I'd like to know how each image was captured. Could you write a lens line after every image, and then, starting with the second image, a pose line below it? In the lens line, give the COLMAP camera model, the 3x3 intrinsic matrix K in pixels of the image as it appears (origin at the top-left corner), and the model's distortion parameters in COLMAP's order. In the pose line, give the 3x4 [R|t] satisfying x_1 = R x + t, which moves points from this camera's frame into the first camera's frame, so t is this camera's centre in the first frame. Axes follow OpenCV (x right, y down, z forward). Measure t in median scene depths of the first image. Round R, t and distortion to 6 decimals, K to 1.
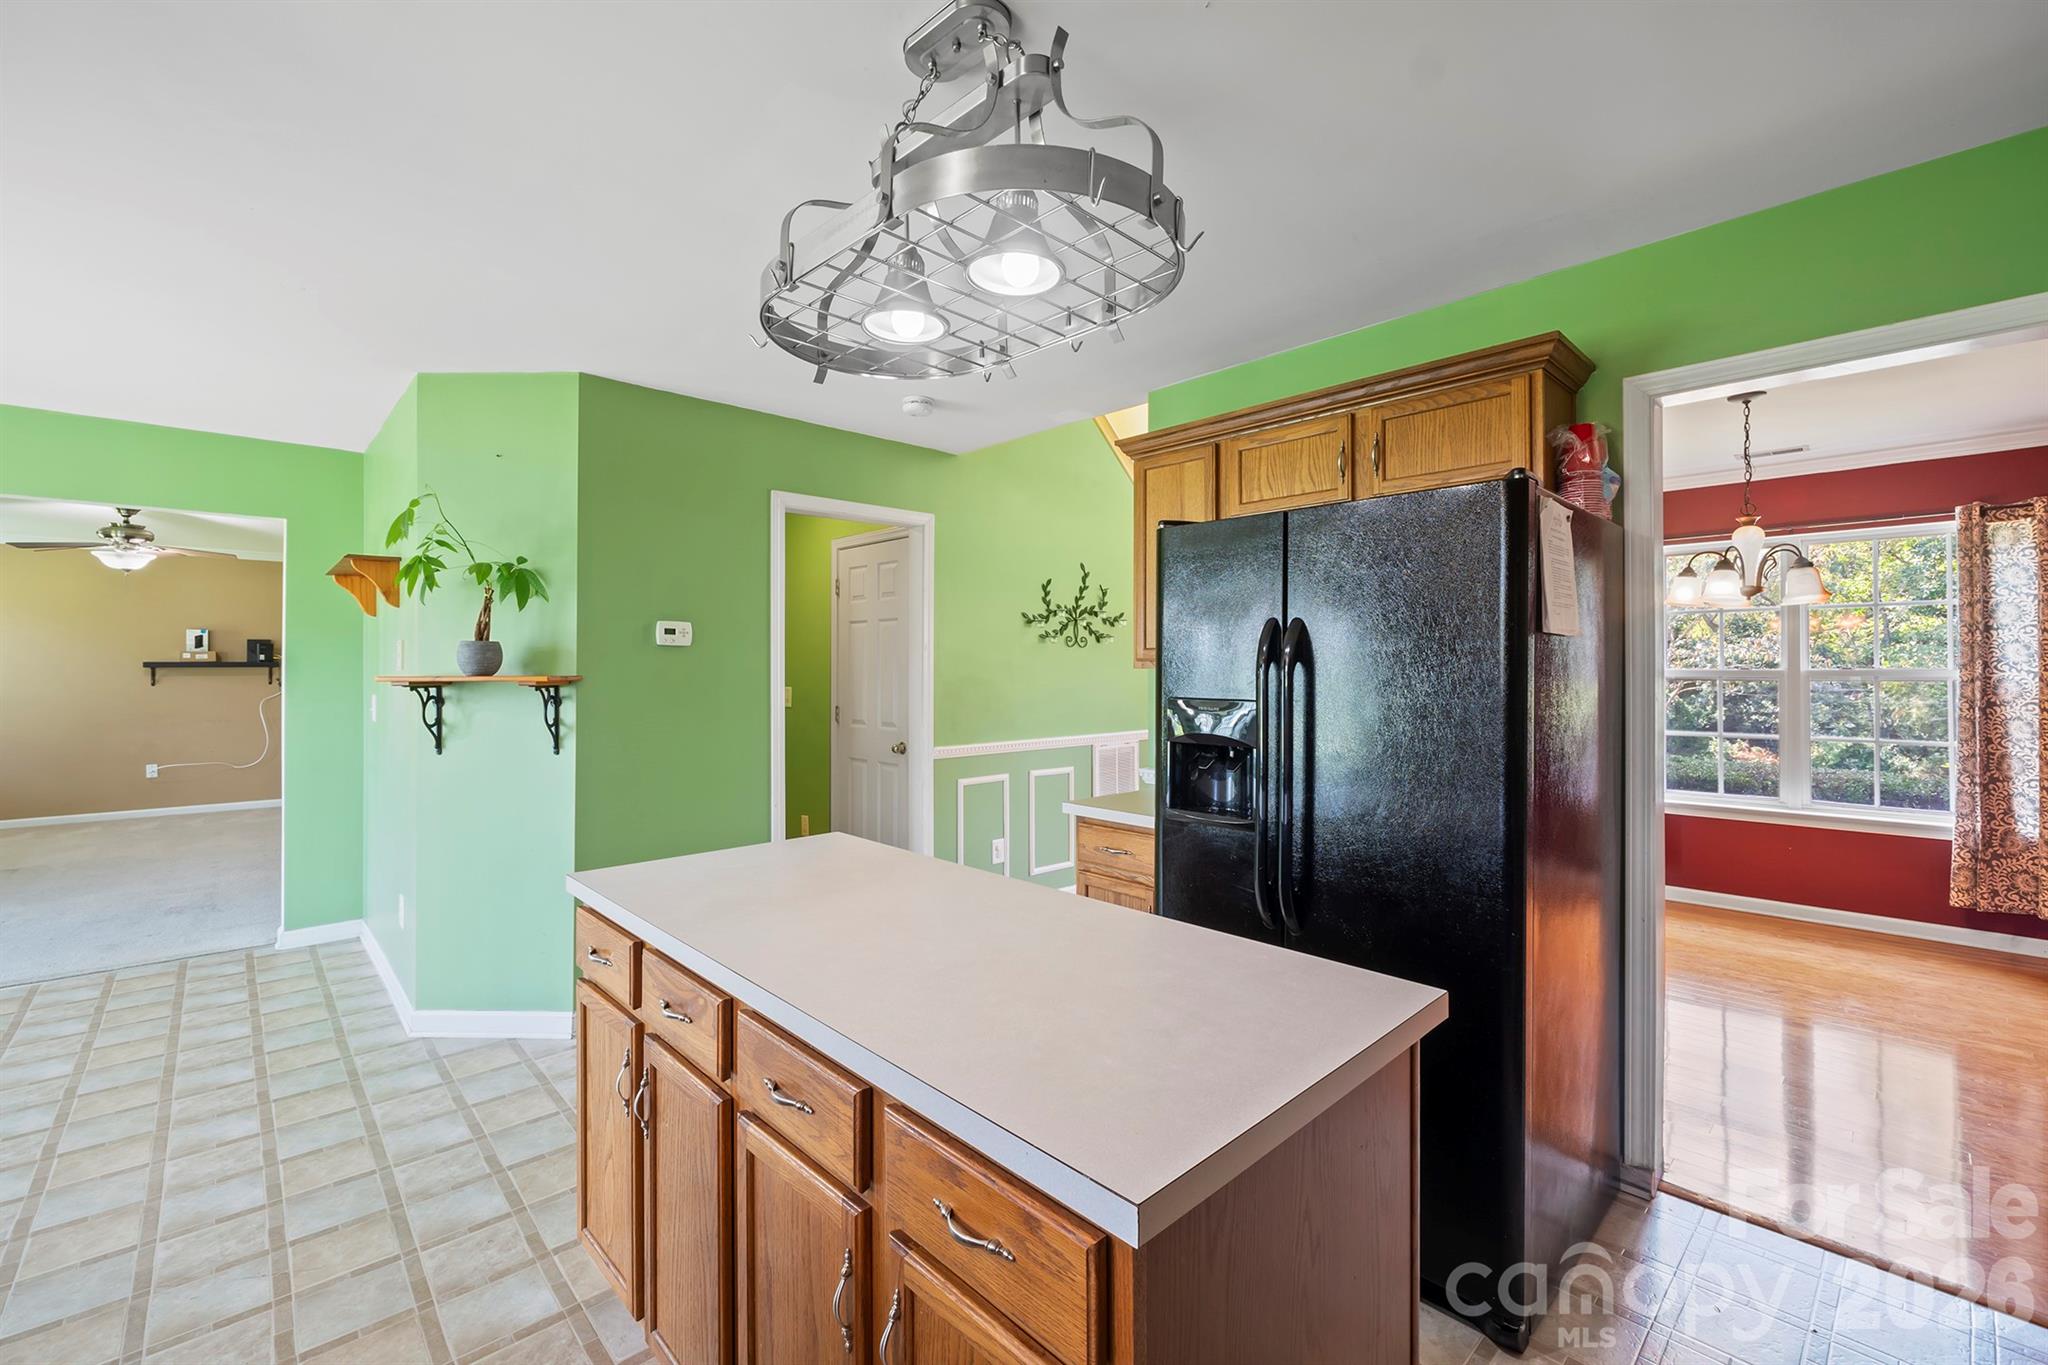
lens RADIAL K [[861.1, 0, 1016.1], [0, 861.1, 664.1], [0, 0, 1]] dist [-0.004748, 0.000014]
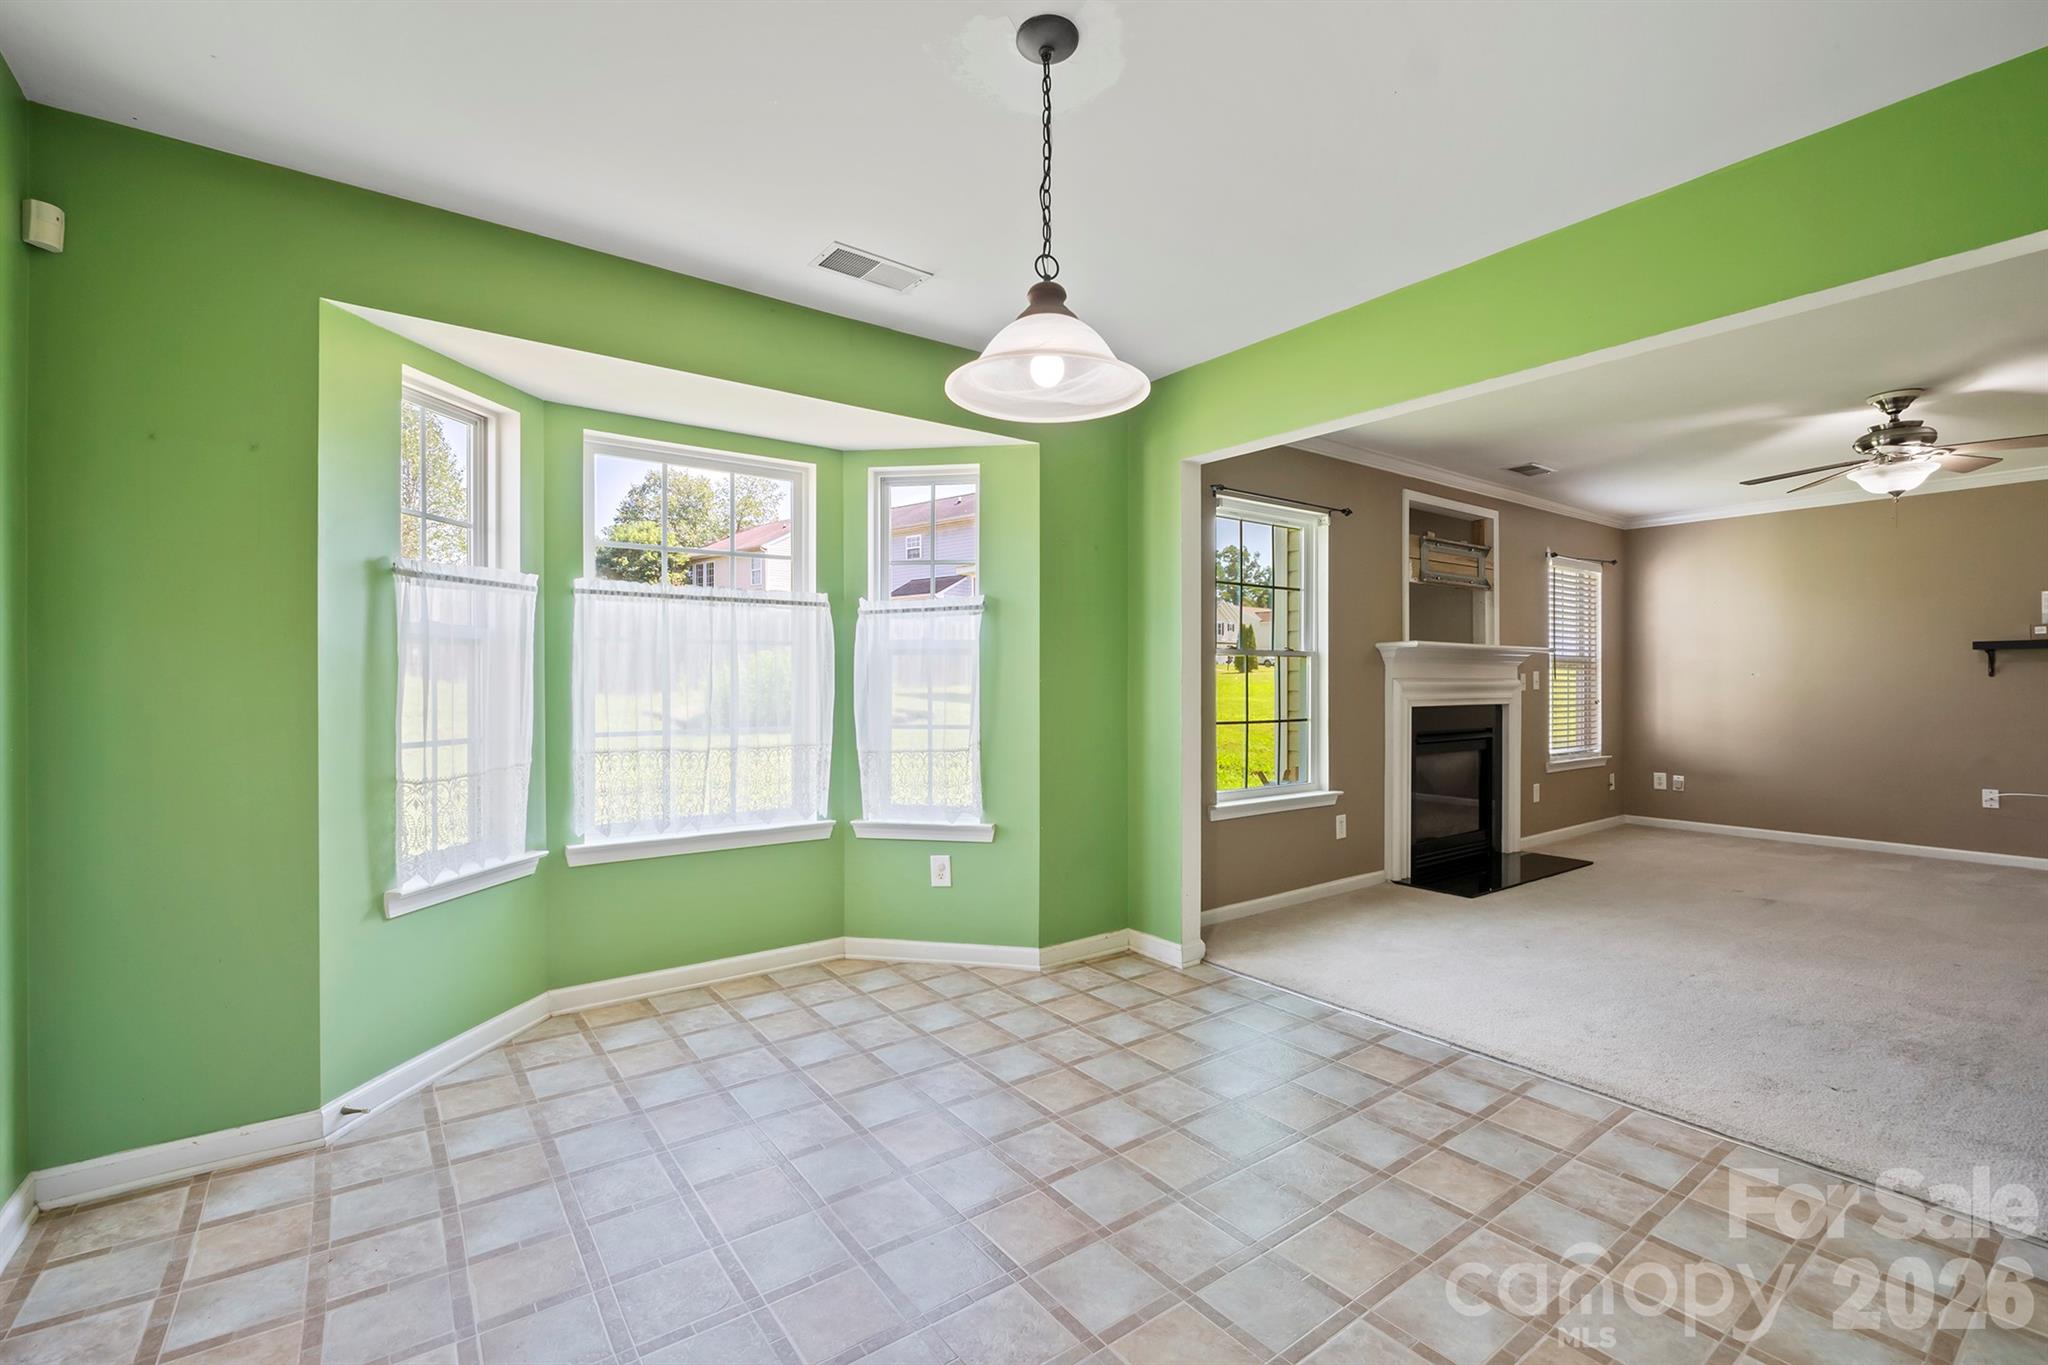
lens RADIAL K [[887.2, 0, 1018.1], [0, 887.2, 681.0], [0, 0, 1]] dist [-0.008217, 0.000464]
pose [[-0.115530, -0.000193, -0.993304, -0.274565], [0.005403, 0.999985, -0.000823, 0.033843], [0.993289, -0.005462, -0.115527, 0.395300]]
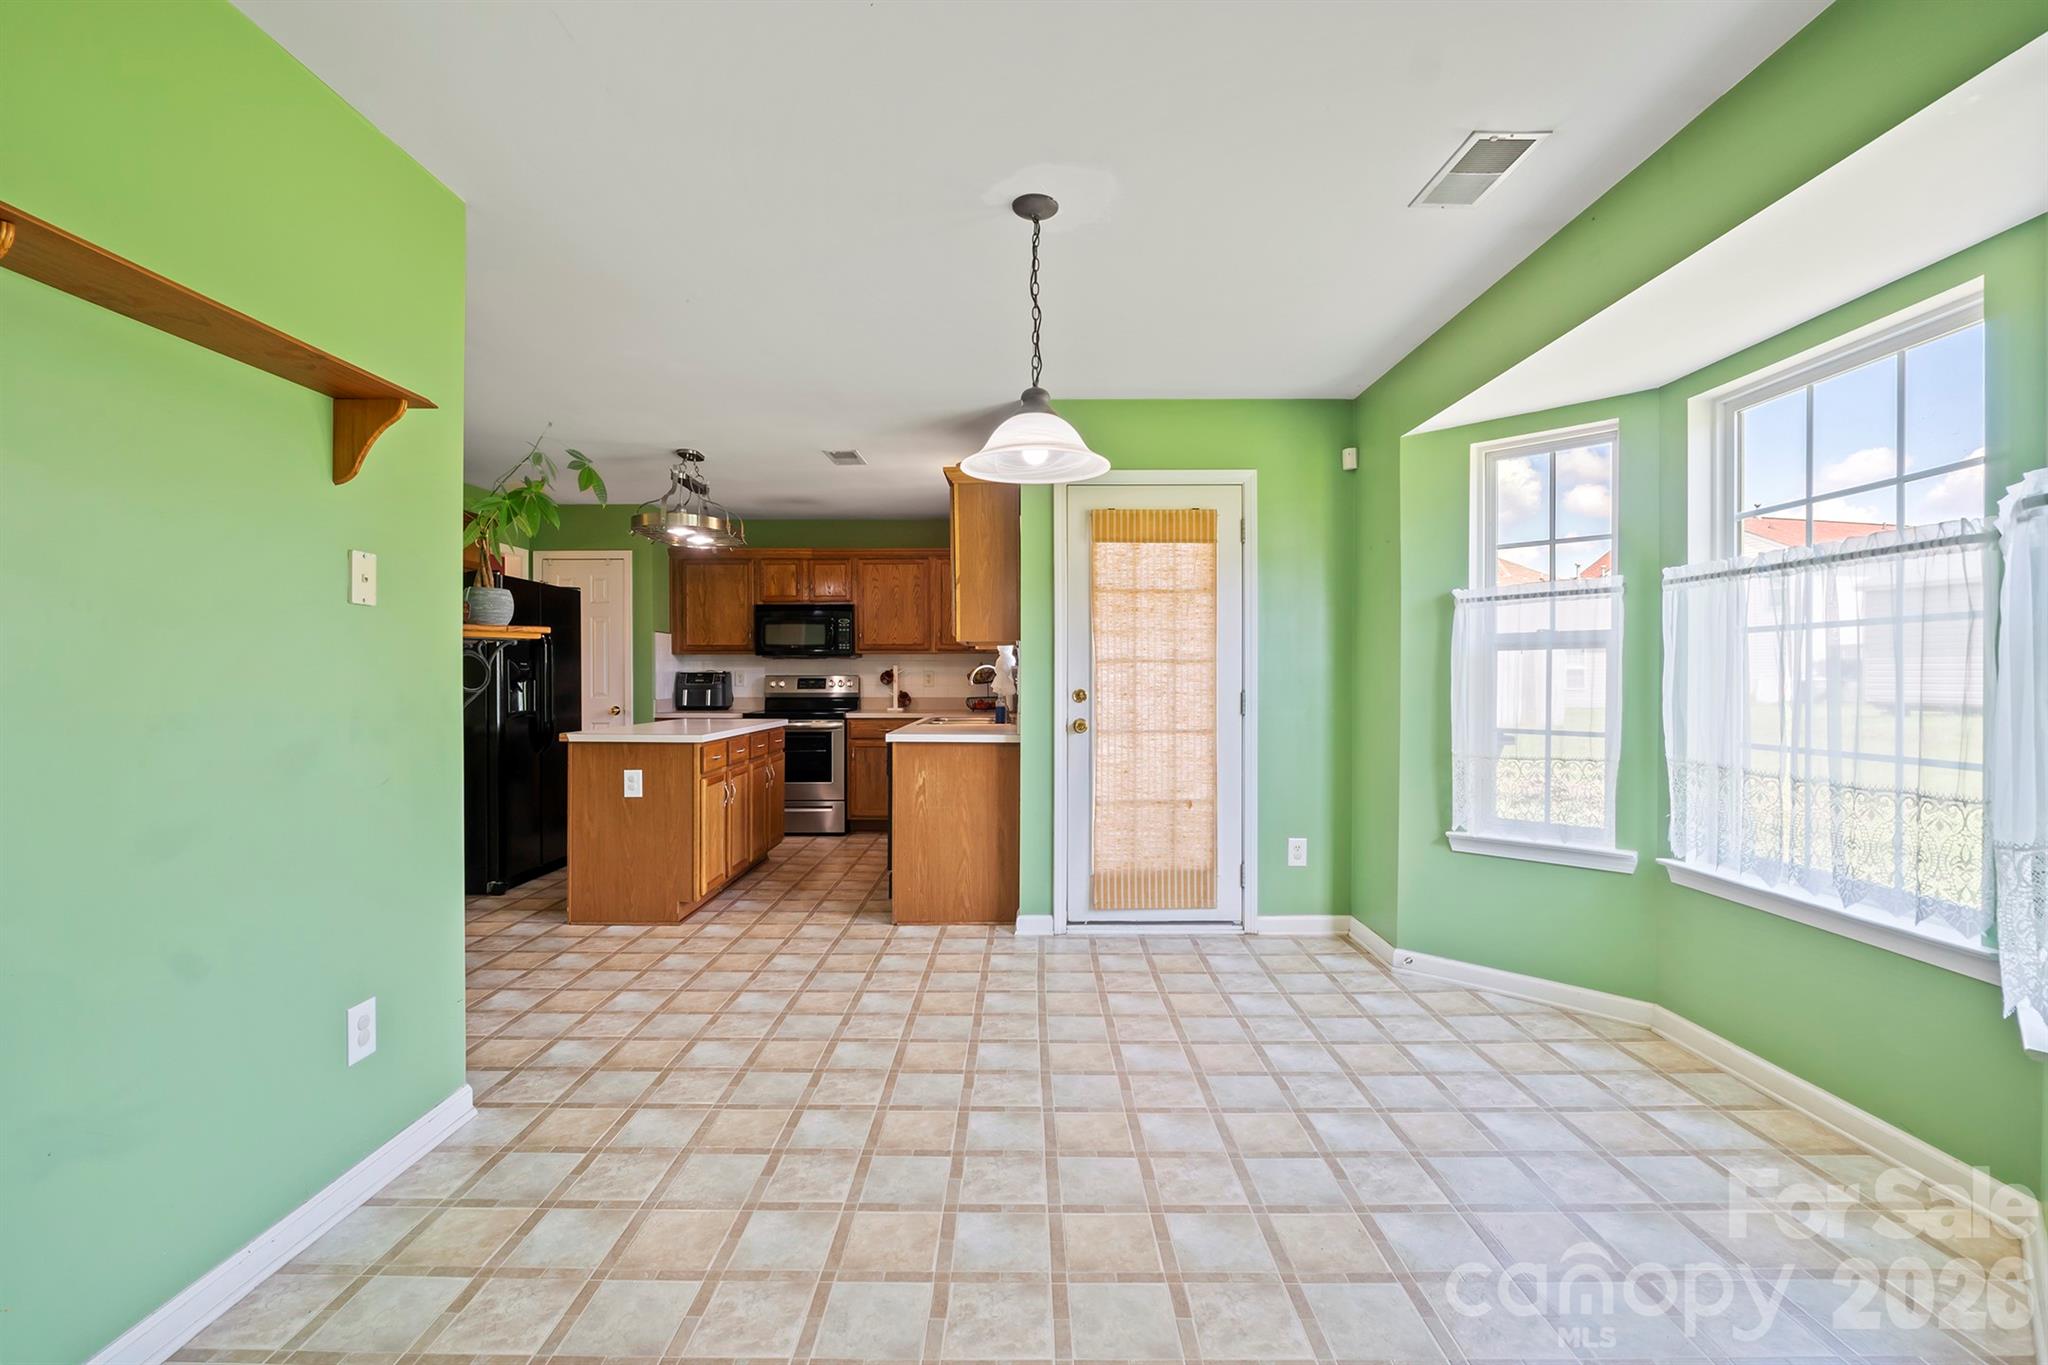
lens RADIAL K [[887.2, 0, 1018.1], [0, 887.2, 681.0], [0, 0, 1]] dist [-0.008217, 0.000464]
pose [[-0.730067, -0.002864, 0.683370, -0.853342], [-0.003700, 0.999993, 0.000239, 0.033661], [-0.683366, -0.002354, -0.730072, 0.677012]]
